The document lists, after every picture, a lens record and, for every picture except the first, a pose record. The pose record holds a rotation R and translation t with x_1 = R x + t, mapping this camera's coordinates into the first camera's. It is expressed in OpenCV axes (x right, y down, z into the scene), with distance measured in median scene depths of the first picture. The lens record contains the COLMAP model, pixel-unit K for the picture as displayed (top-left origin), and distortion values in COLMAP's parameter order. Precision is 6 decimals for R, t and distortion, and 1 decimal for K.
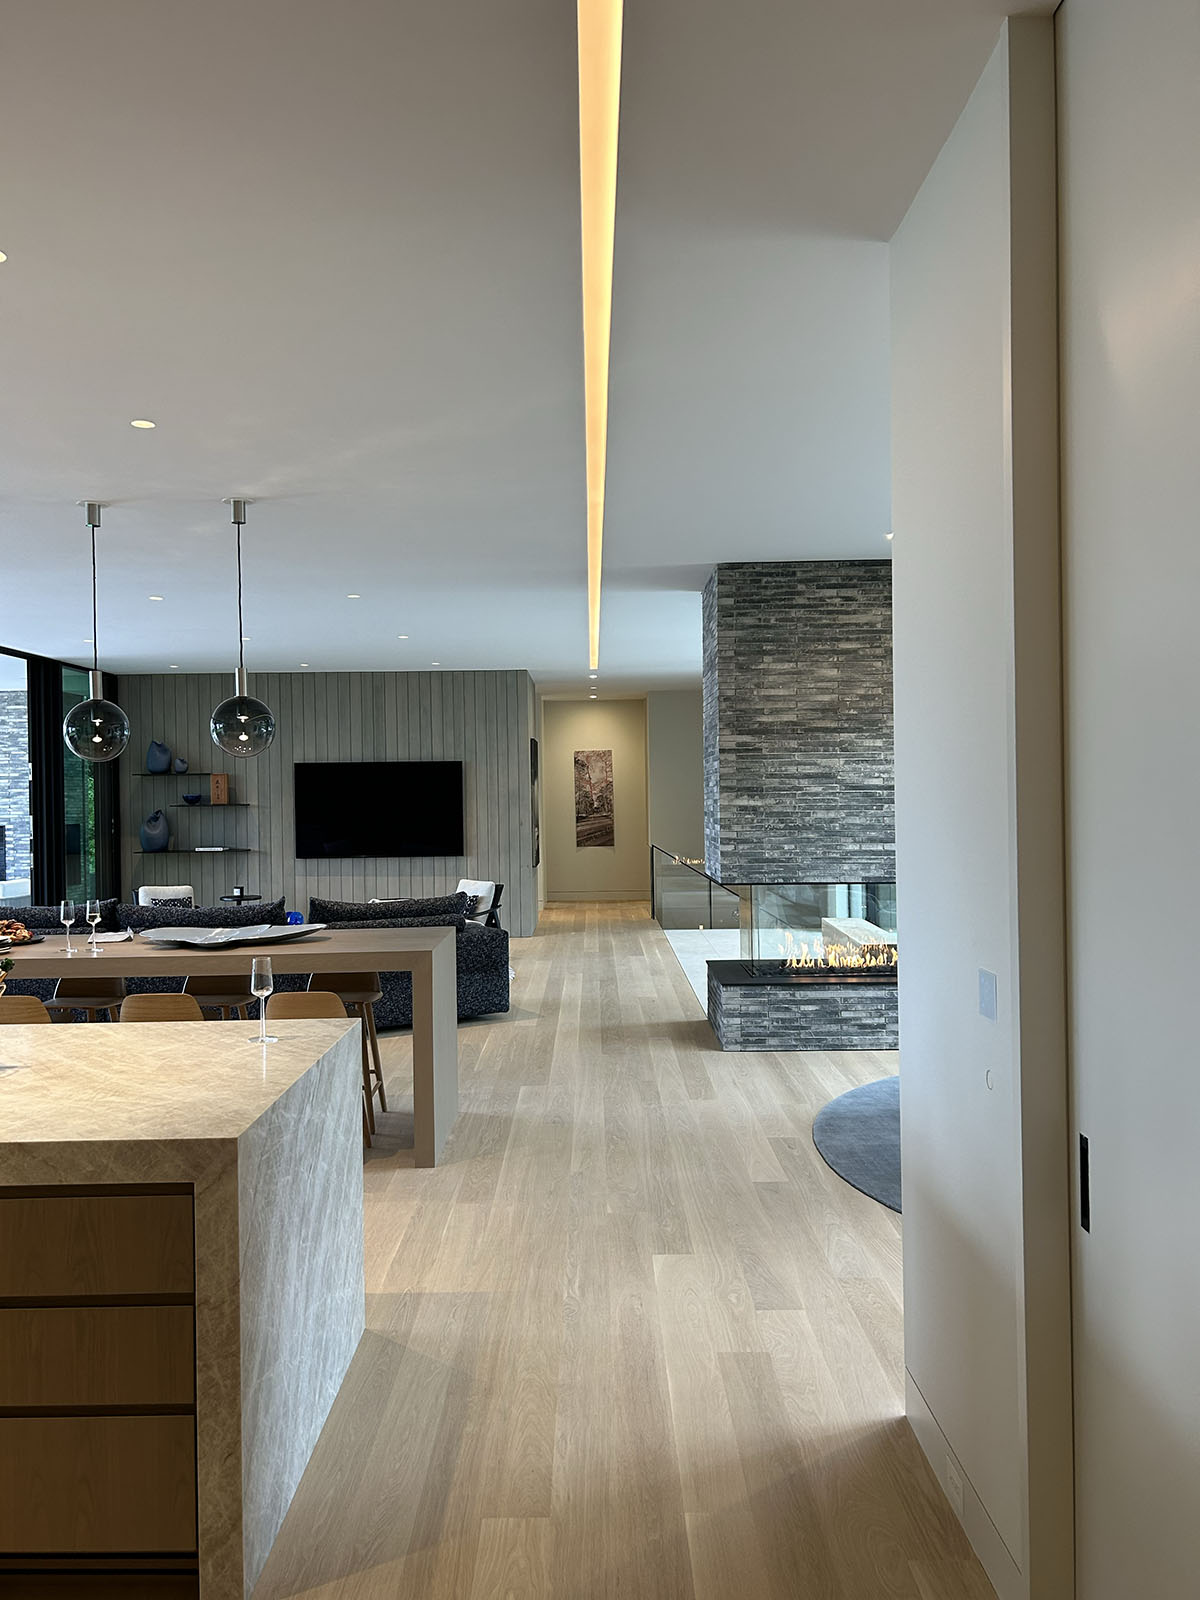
lens RADIAL K [[1201.4, 0, 598.5], [0, 1201.4, 801.2], [0, 0, 1]] dist [0.019850, -0.007469]
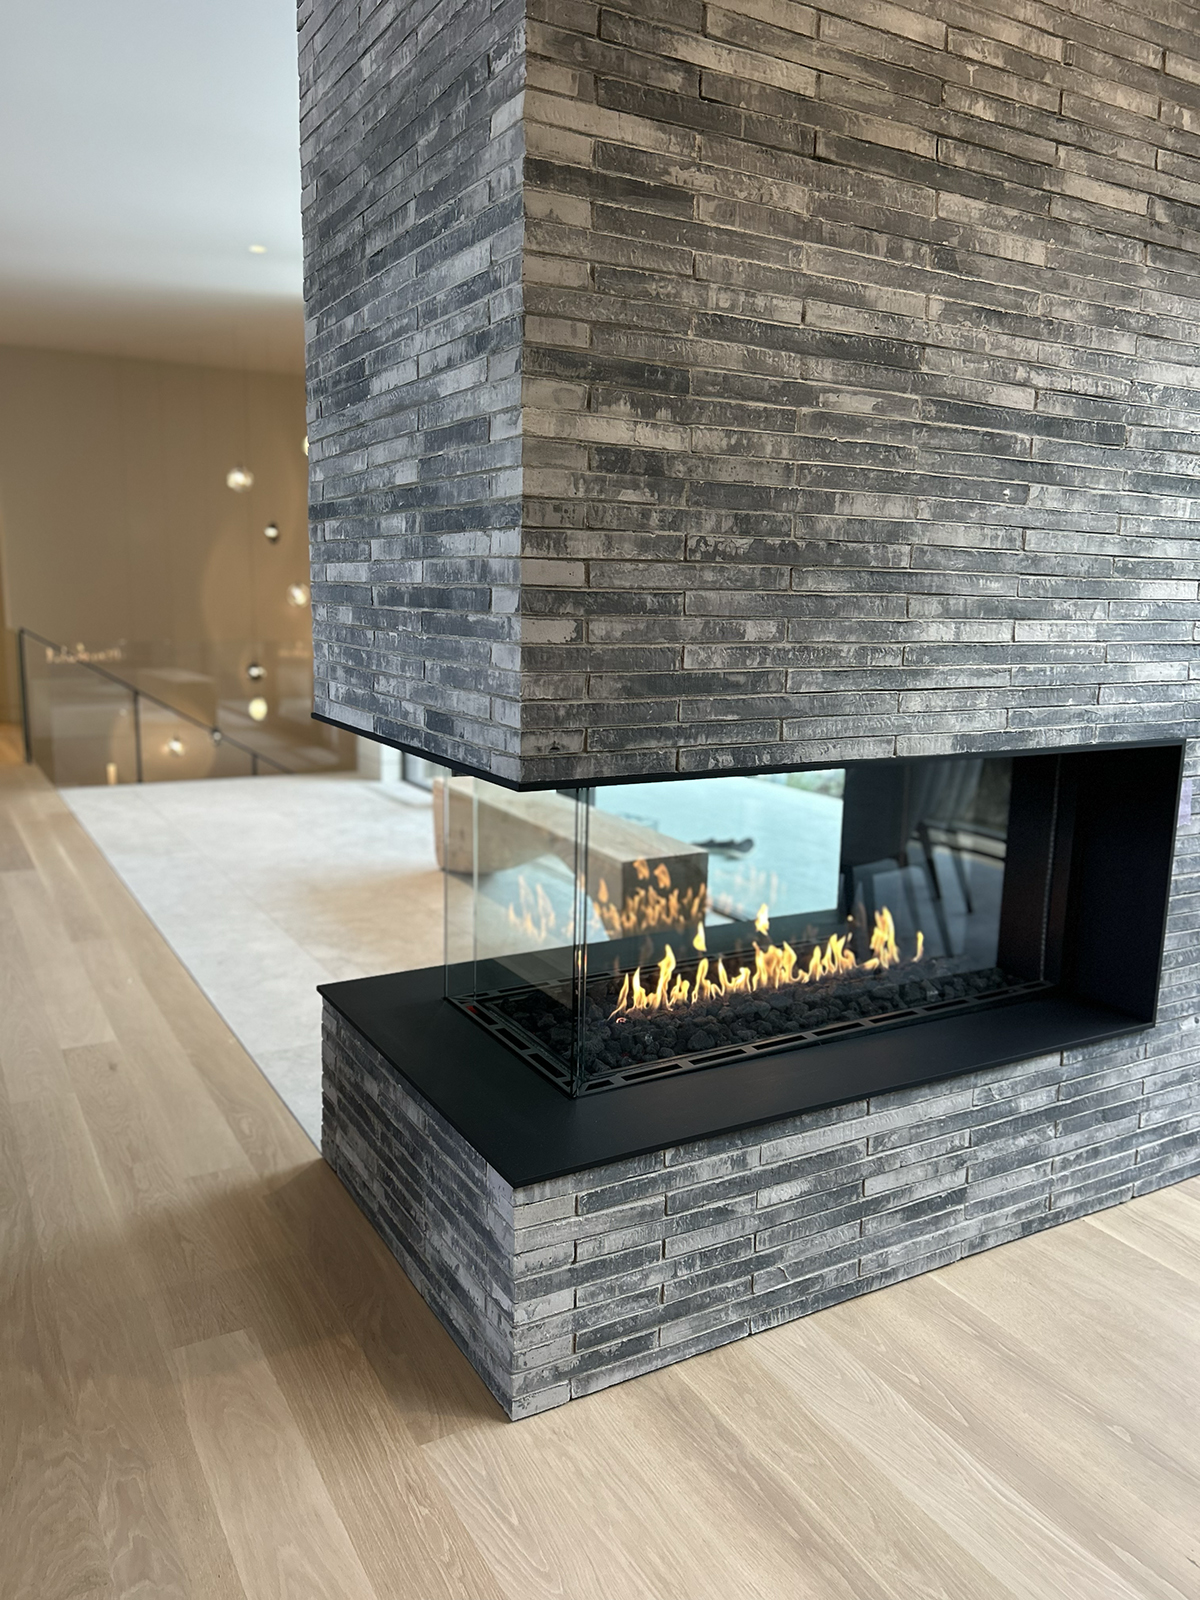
lens RADIAL K [[1201.4, 0, 597.6], [0, 1201.4, 802.6], [0, 0, 1]] dist [0.019850, -0.007469]
pose [[0.869299, -0.060400, 0.490582, 0.000336], [-0.027071, 0.985199, 0.169265, 0.032006], [-0.493544, -0.160422, 0.854797, 0.791804]]
